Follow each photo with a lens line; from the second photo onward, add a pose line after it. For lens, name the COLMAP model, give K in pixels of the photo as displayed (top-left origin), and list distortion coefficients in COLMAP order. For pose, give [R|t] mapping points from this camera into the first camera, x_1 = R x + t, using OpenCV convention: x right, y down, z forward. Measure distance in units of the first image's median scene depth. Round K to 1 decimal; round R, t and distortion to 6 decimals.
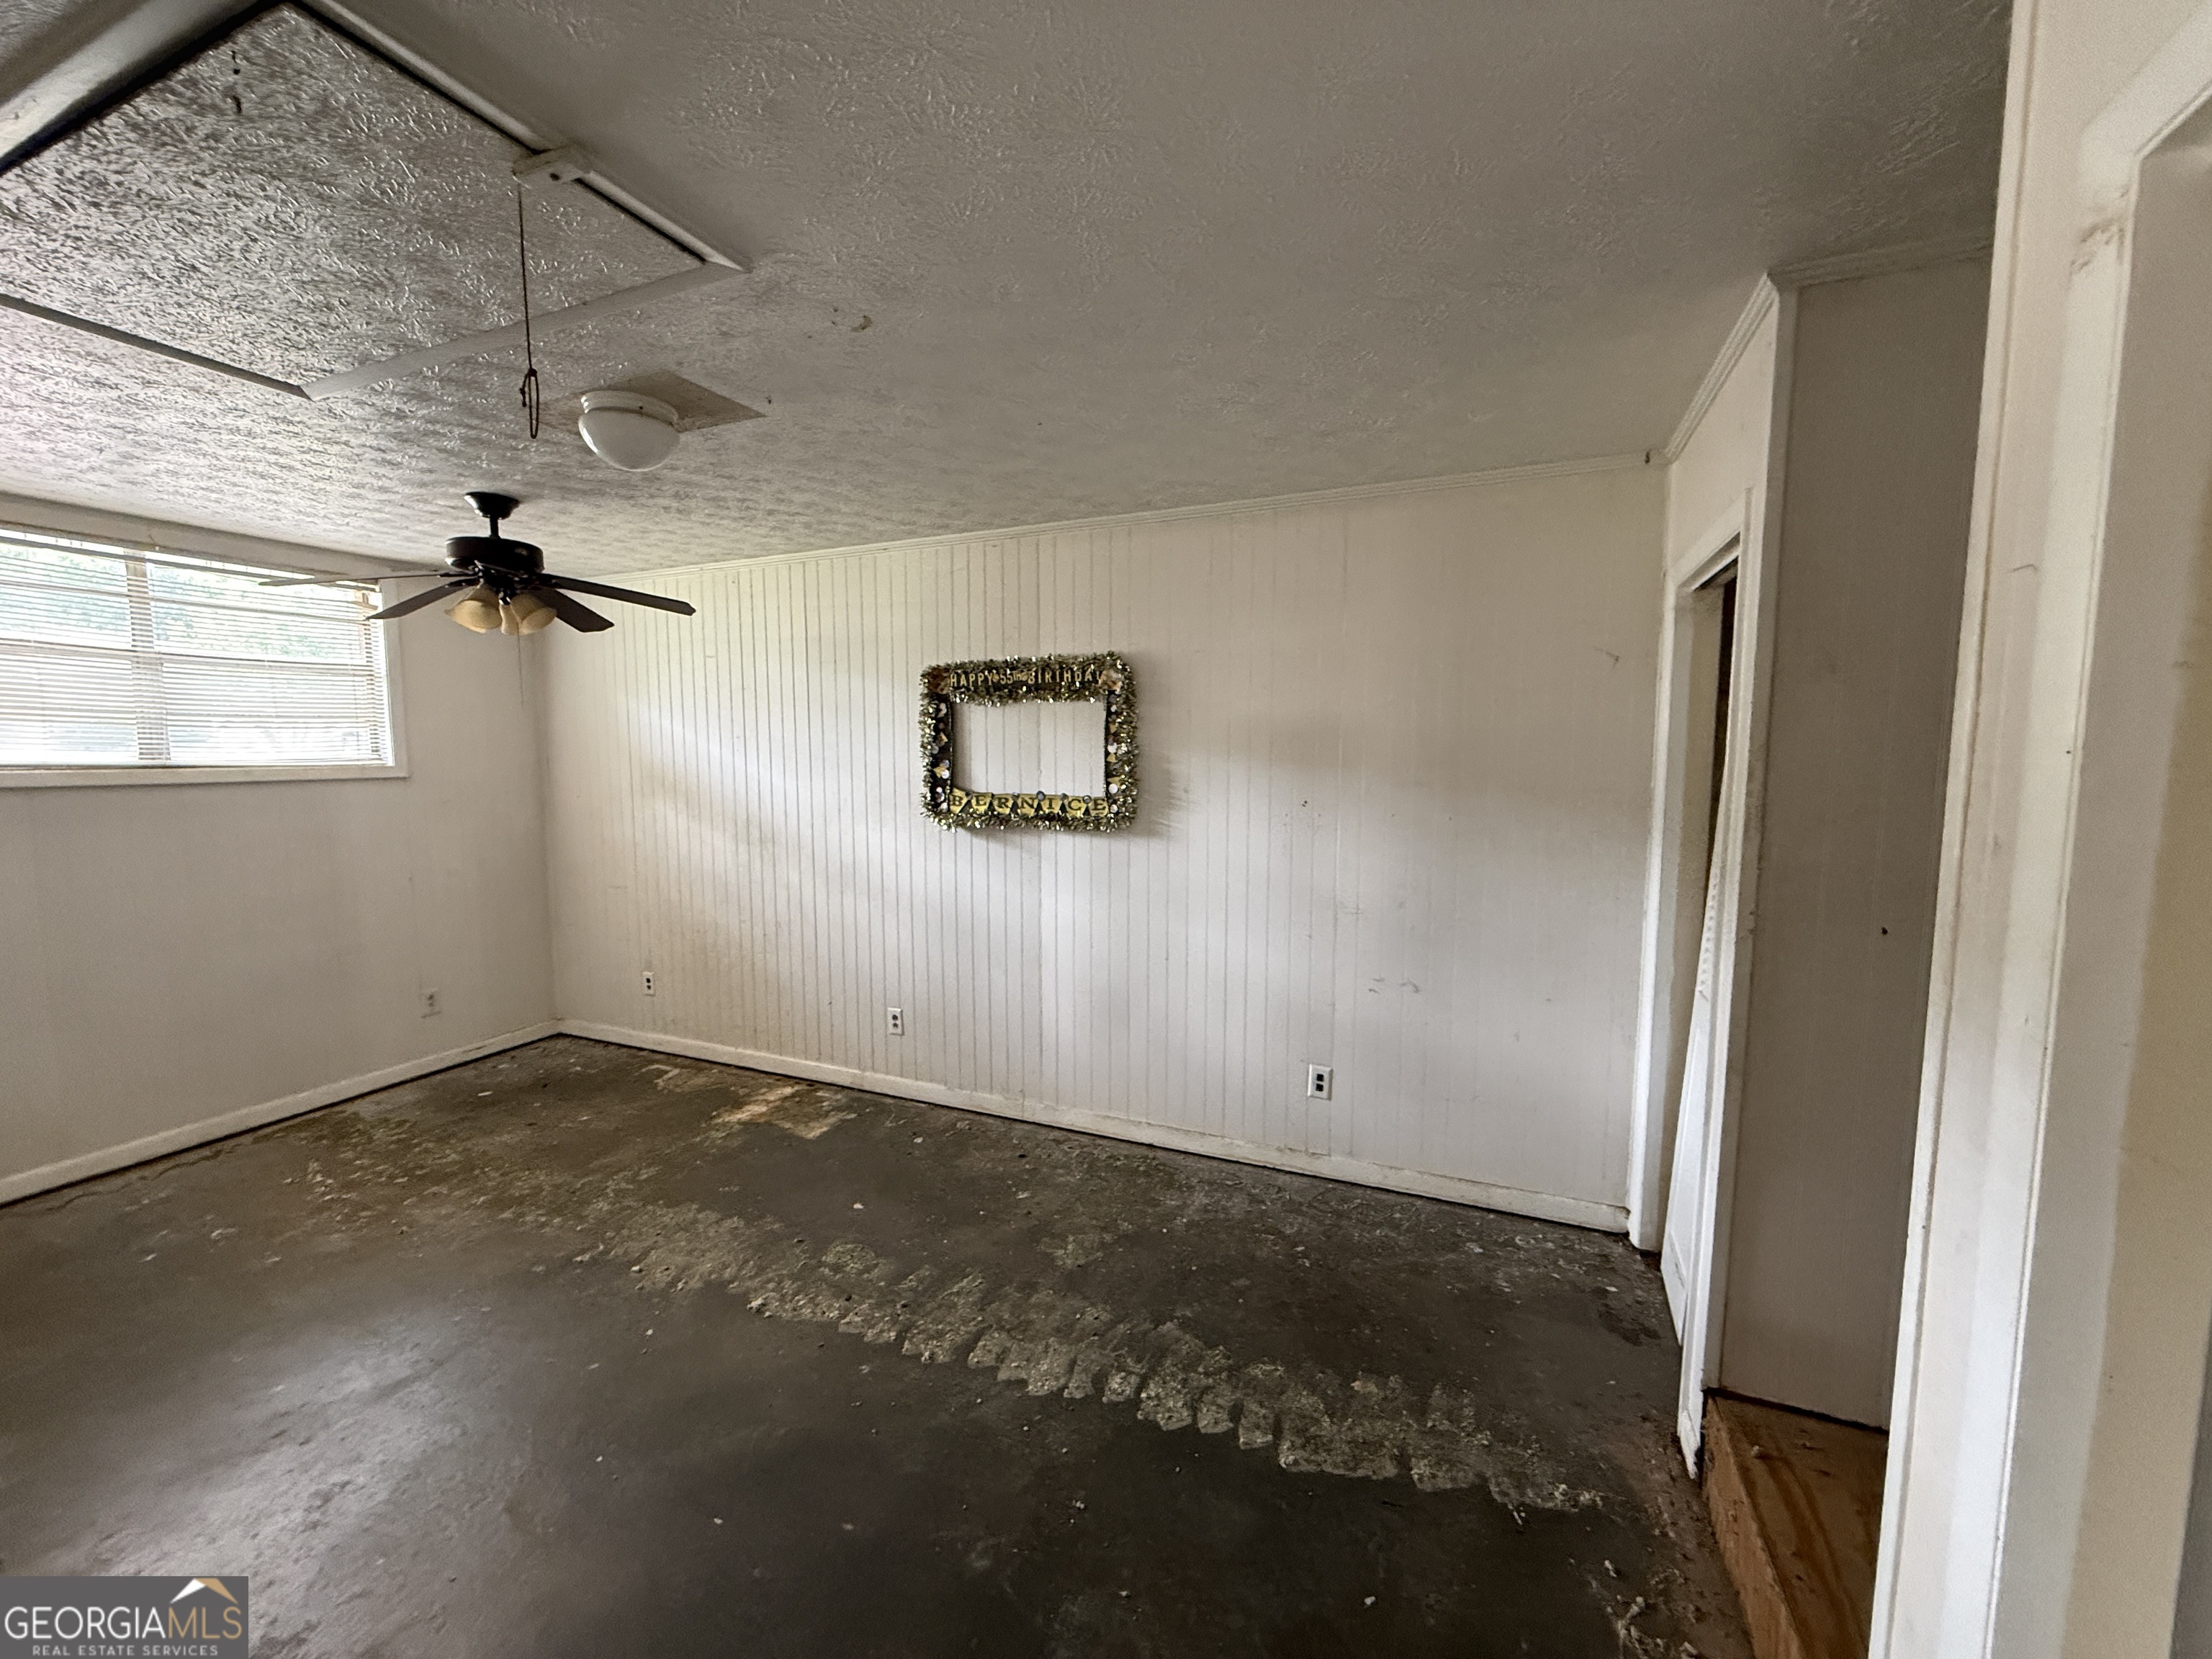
lens RADIAL K [[881.6, 0, 1102.9], [0, 881.6, 832.1], [0, 0, 1]] dist [-0.001331, 0.000185]
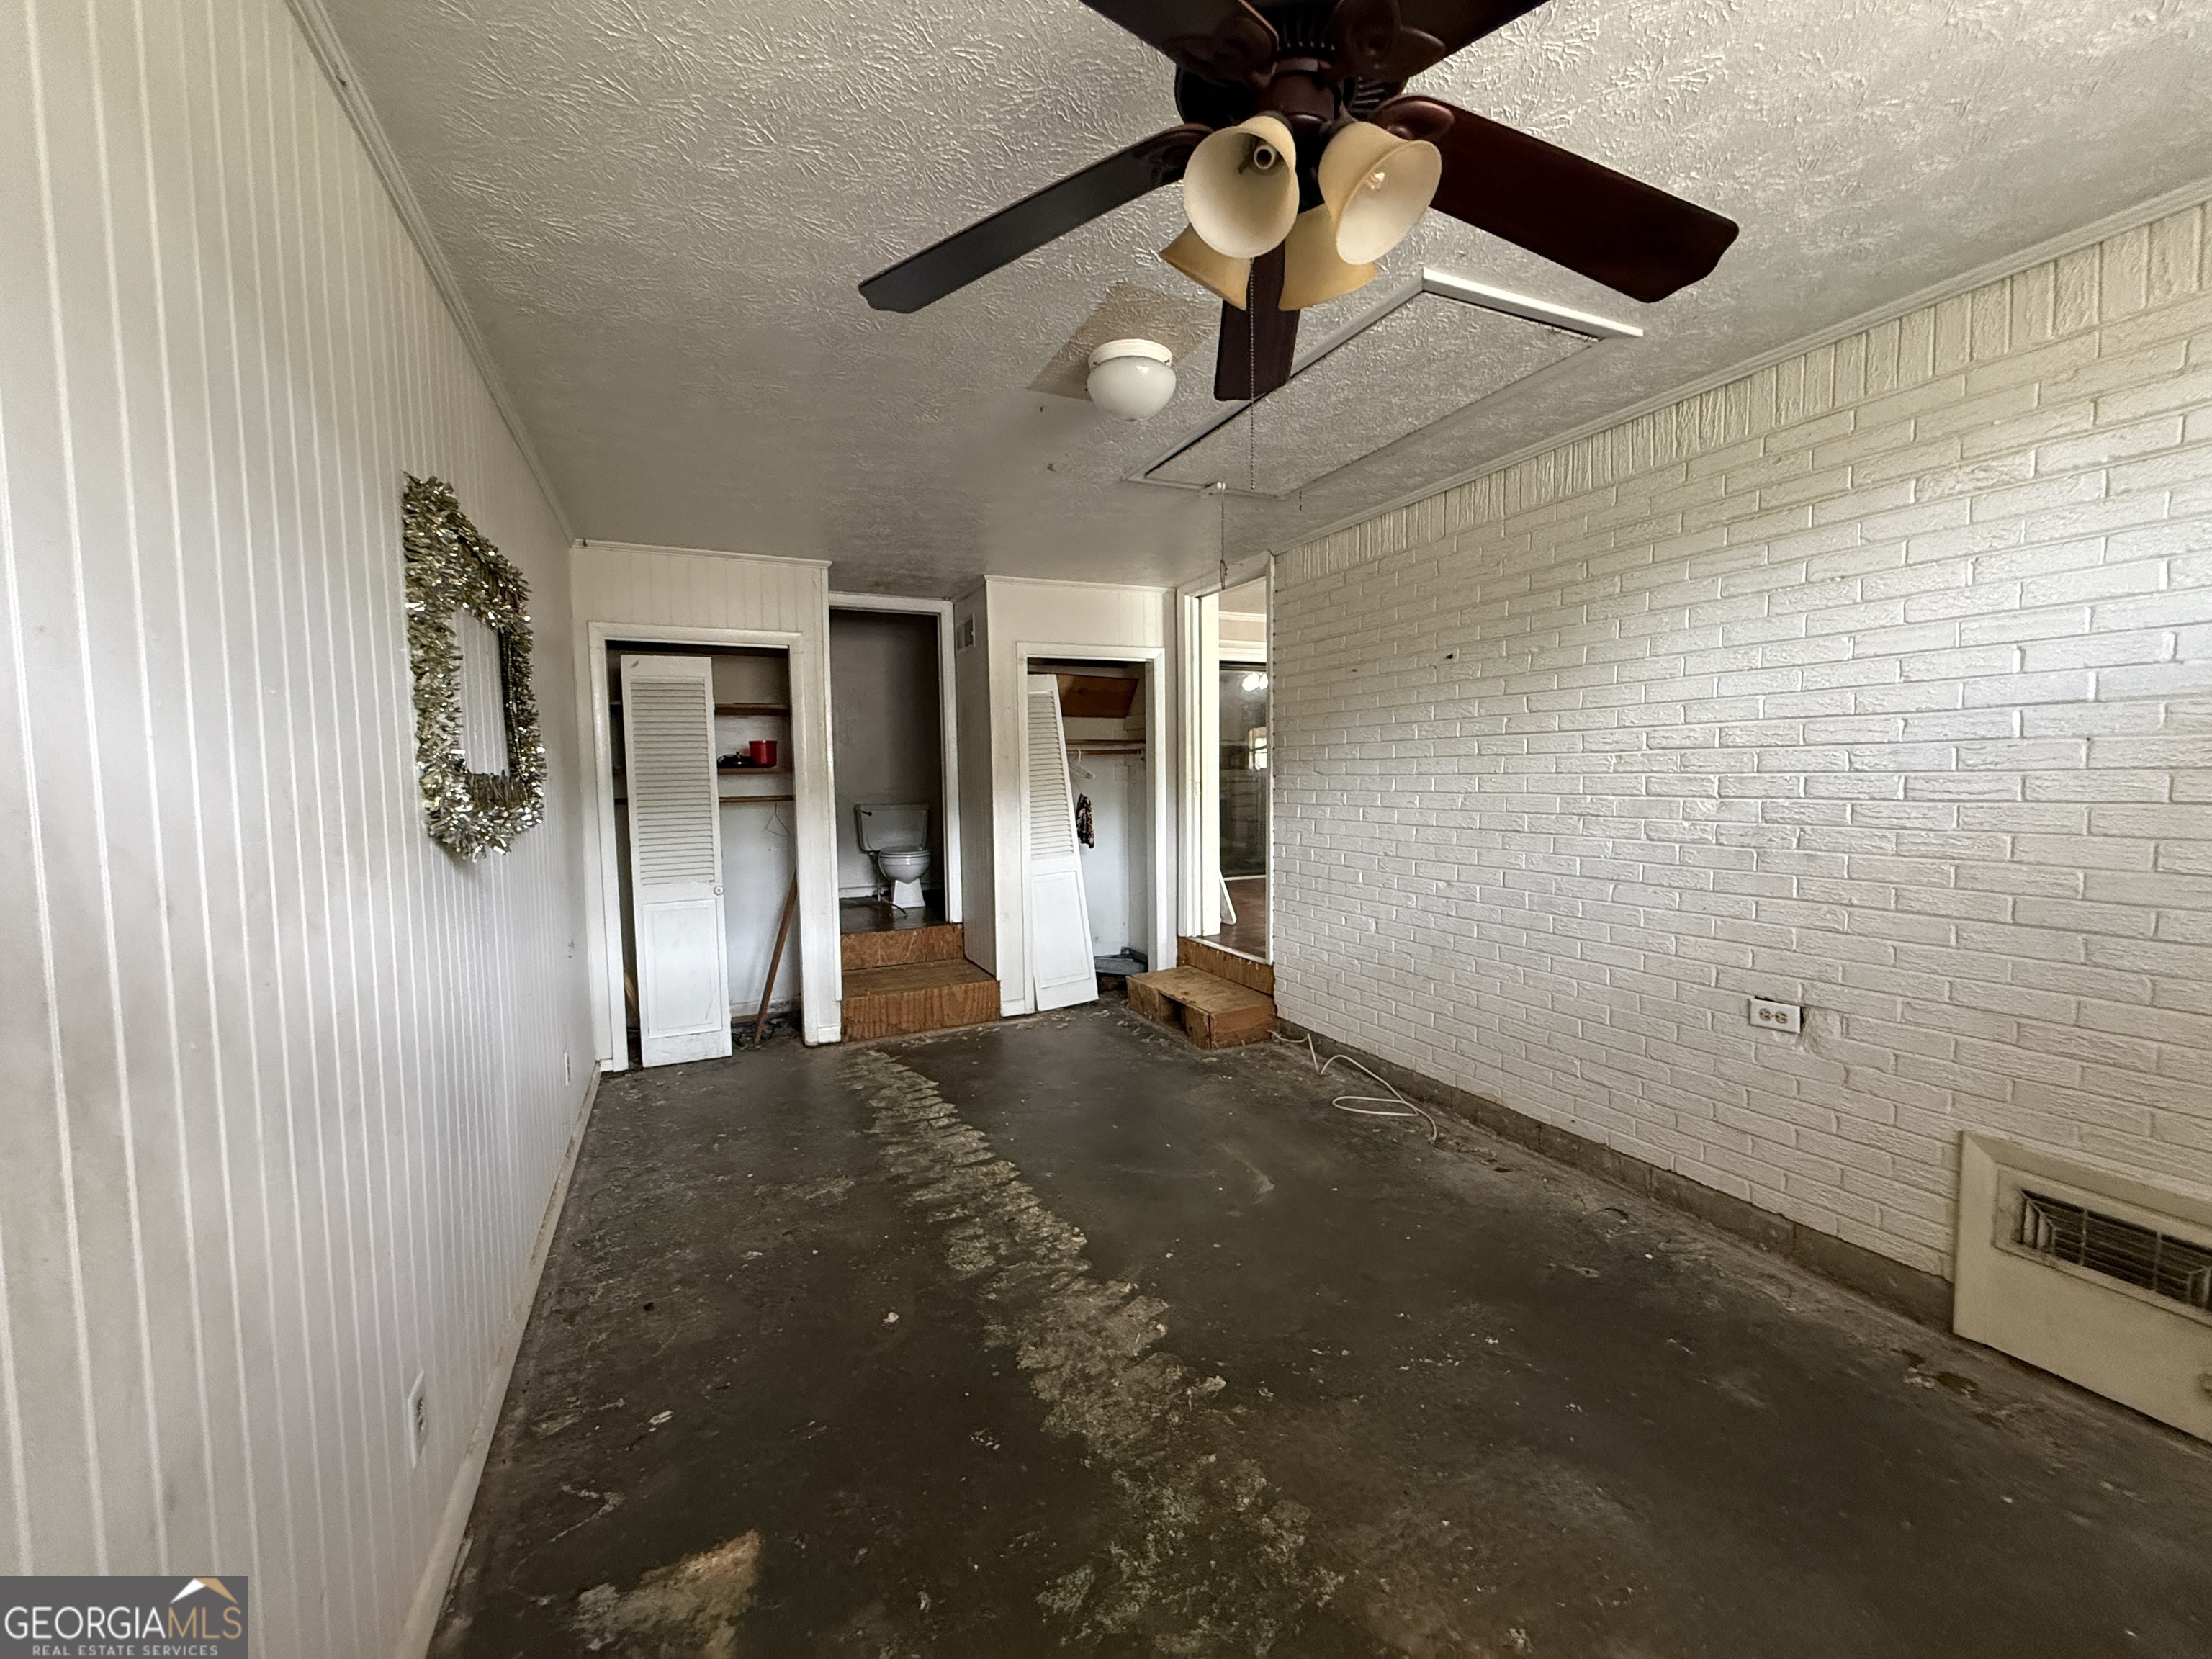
lens RADIAL K [[881.6, 0, 1102.9], [0, 881.6, 832.1], [0, 0, 1]] dist [-0.001331, 0.000185]
pose [[-0.754424, -0.032179, 0.655598, -1.024942], [0.076033, 0.987790, 0.135979, -0.074162], [-0.651968, 0.152433, -0.742766, 1.594477]]
